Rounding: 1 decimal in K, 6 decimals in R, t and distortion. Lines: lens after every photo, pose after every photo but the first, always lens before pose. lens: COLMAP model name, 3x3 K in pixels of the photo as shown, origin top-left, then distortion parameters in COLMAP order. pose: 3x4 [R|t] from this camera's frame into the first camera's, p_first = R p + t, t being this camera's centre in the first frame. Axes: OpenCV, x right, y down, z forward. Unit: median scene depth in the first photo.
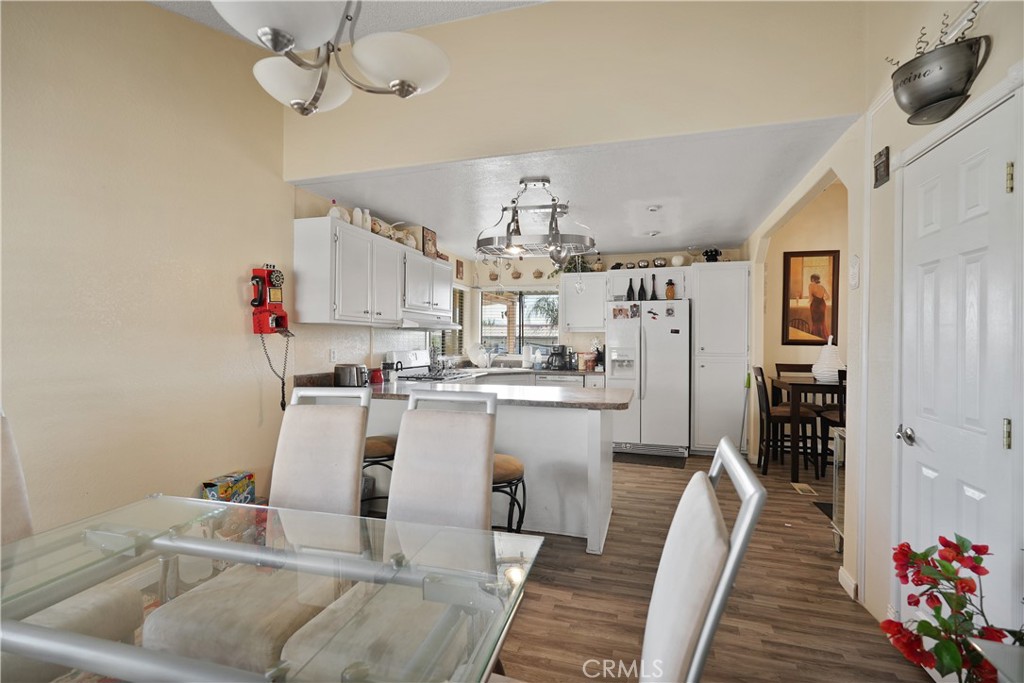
lens RADIAL K [[471.6, 0, 514.5], [0, 471.6, 343.5], [0, 0, 1]] dist [-0.002880, 0.000625]
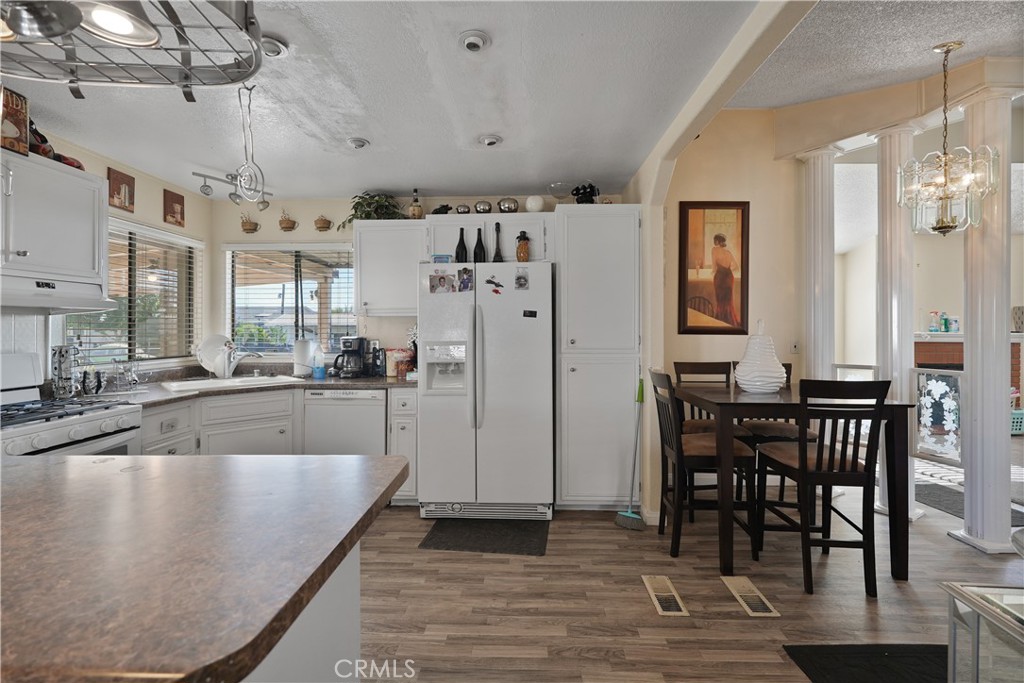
lens RADIAL K [[471.6, 0, 510.9], [0, 471.6, 334.3], [0, 0, 1]] dist [-0.002880, 0.000625]
pose [[0.966586, -0.010212, 0.256138, 0.151039], [0.009112, 0.999943, 0.005479, -0.002786], [-0.256179, -0.002962, 0.966625, 0.394391]]
